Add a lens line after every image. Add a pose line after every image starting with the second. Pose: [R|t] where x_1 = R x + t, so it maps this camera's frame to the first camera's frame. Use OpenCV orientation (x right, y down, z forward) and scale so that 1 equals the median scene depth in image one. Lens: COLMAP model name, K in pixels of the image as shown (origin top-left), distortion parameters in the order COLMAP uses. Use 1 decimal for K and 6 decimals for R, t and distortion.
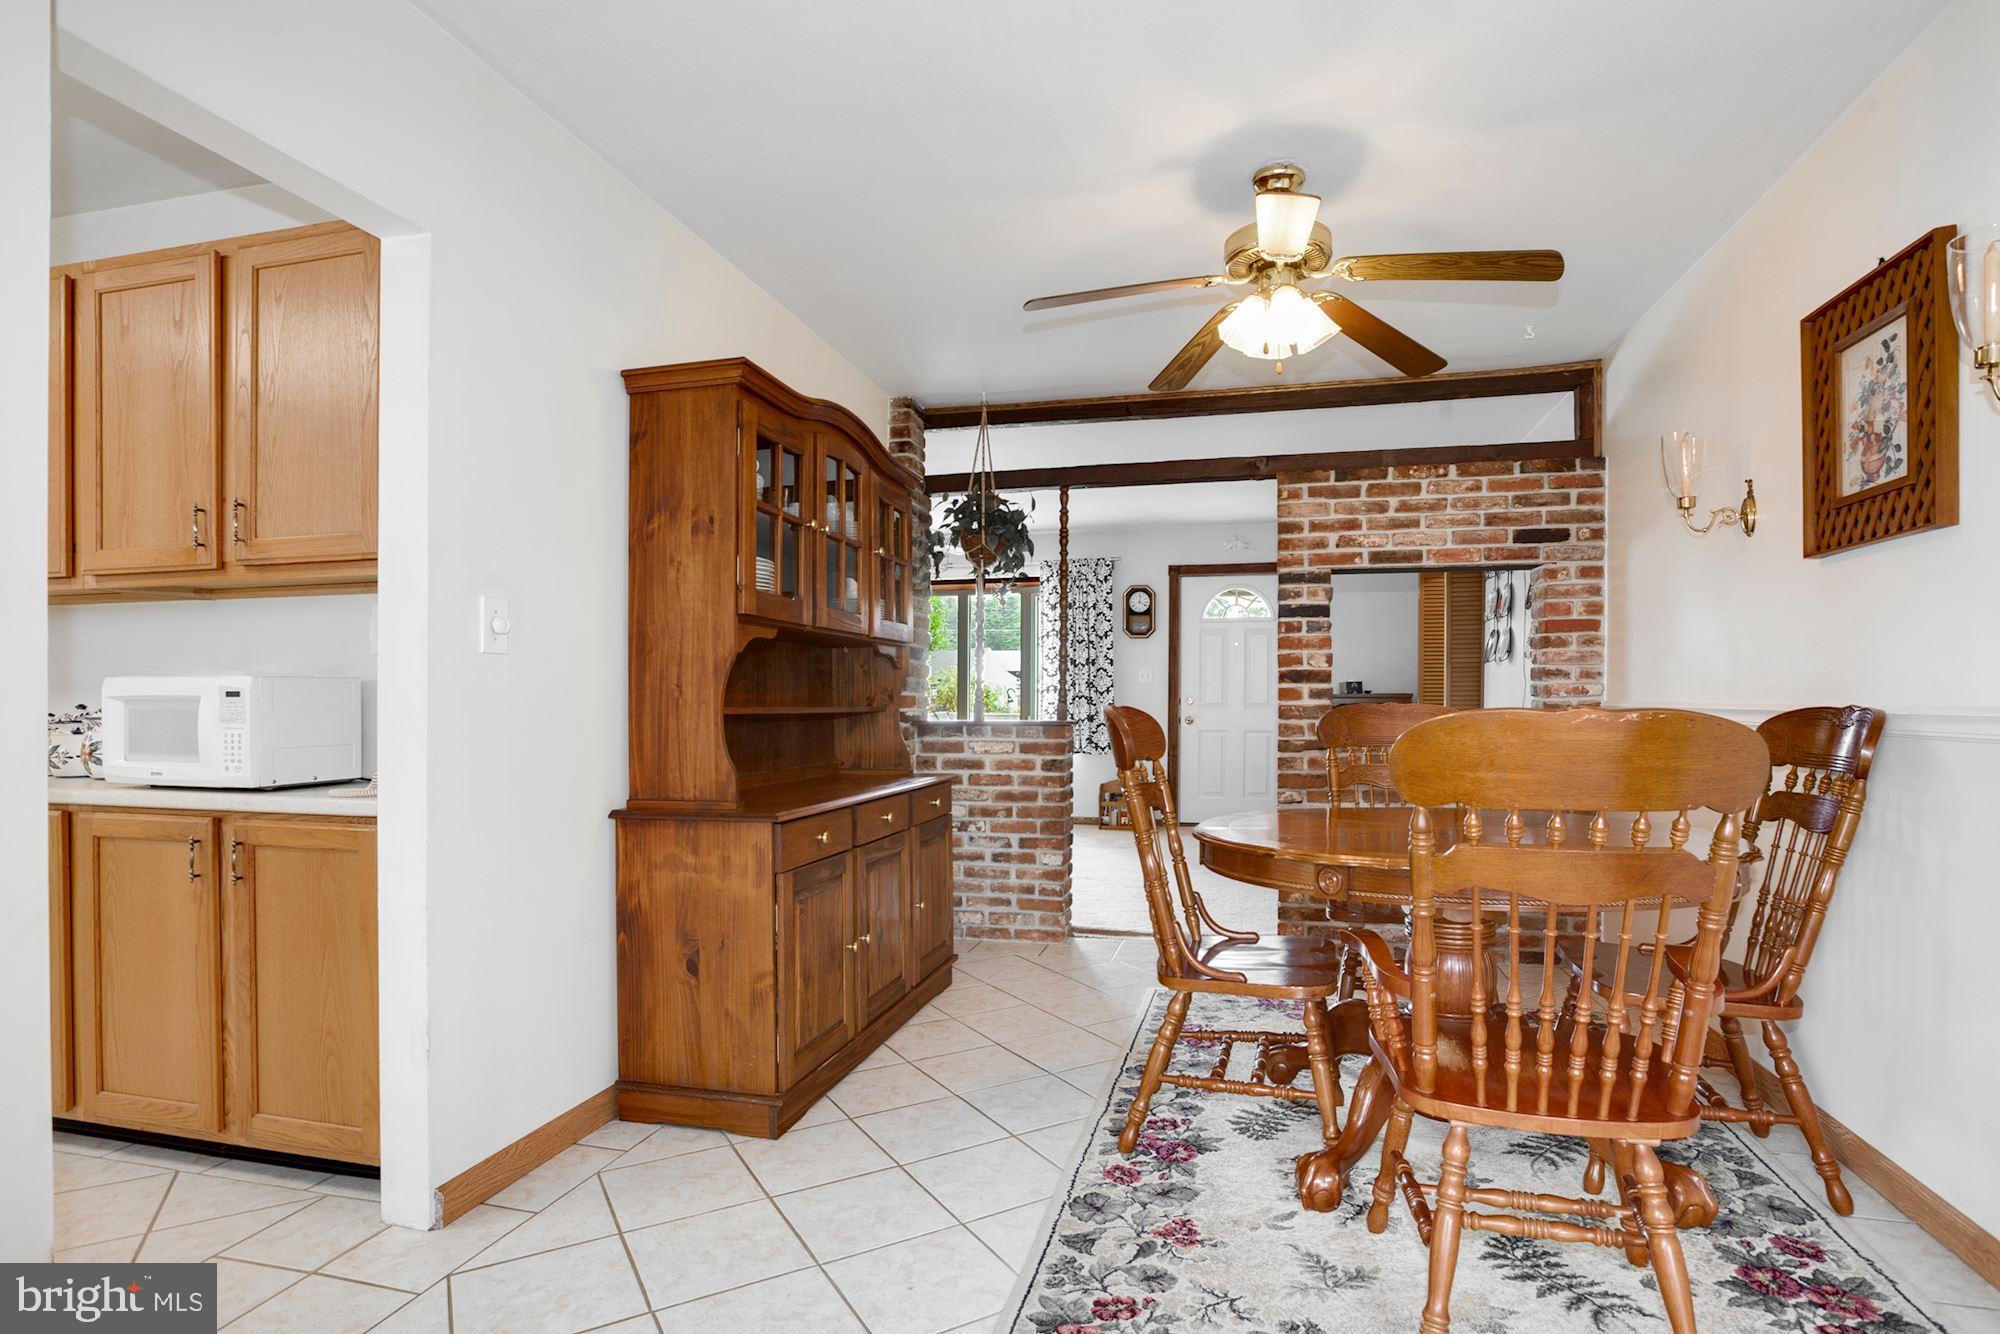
lens RADIAL K [[1018.8, 0, 1009.0], [0, 1018.8, 712.9], [0, 0, 1]] dist [-0.058949, 0.026561]
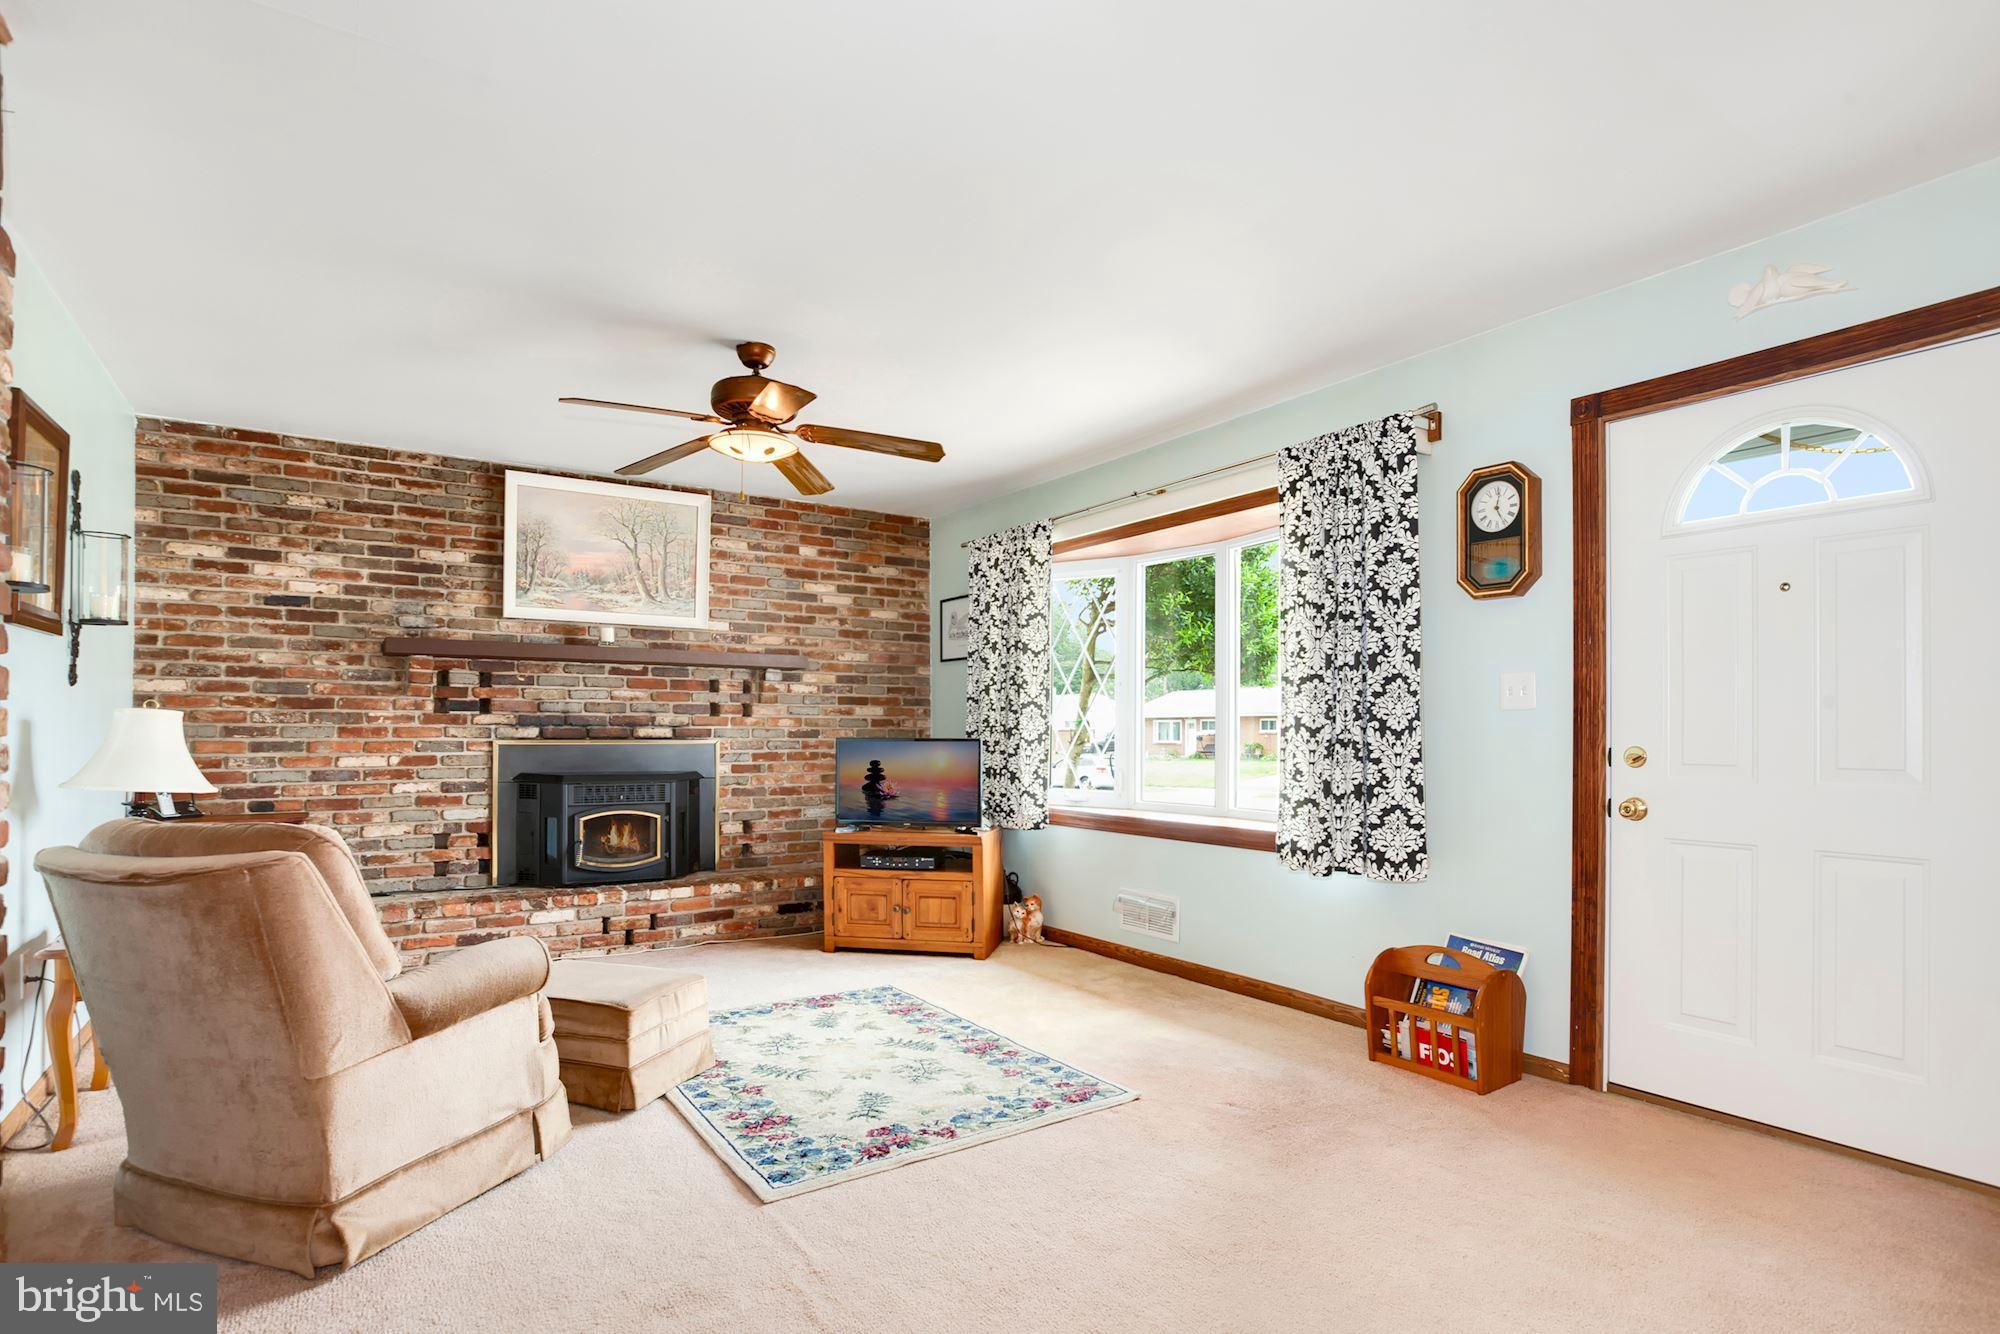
lens RADIAL K [[995.4, 0, 1011.3], [0, 995.4, 719.7], [0, 0, 1]] dist [-0.060700, 0.023986]
pose [[0.747922, -0.008696, -0.663729, 0.496108], [-0.009899, 0.999657, -0.024253, -0.028333], [0.663713, 0.024710, 0.747579, 1.206880]]
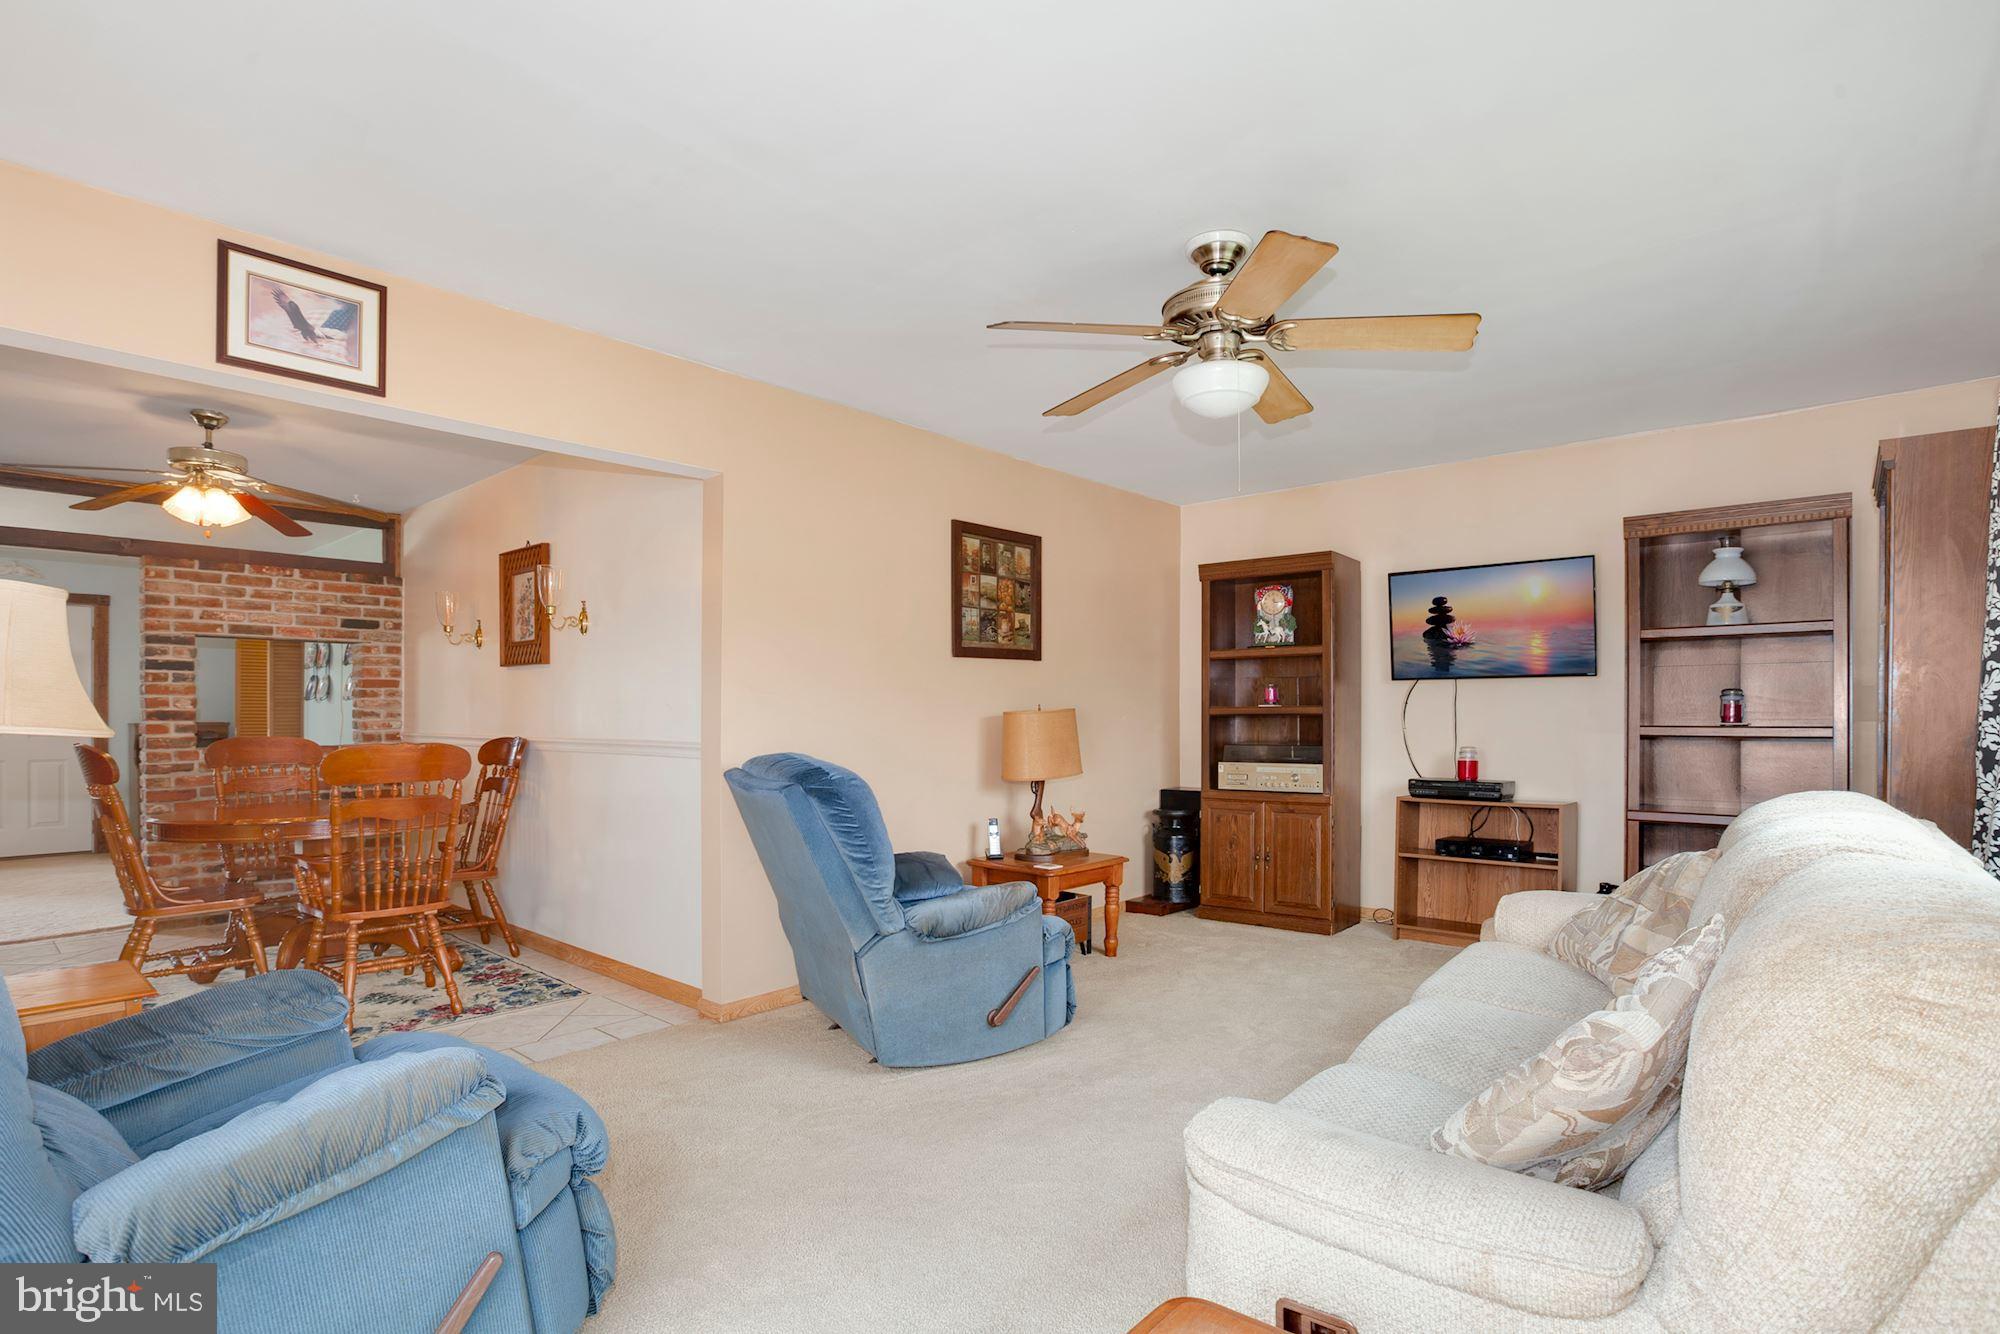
lens RADIAL K [[995.4, 0, 1011.3], [0, 995.4, 719.7], [0, 0, 1]] dist [-0.060700, 0.023986]
pose [[0.448949, -0.002534, 0.893554, -0.346069], [0.013726, 0.999898, -0.004060, -0.011299], [-0.893452, 0.014087, 0.448938, -0.545345]]
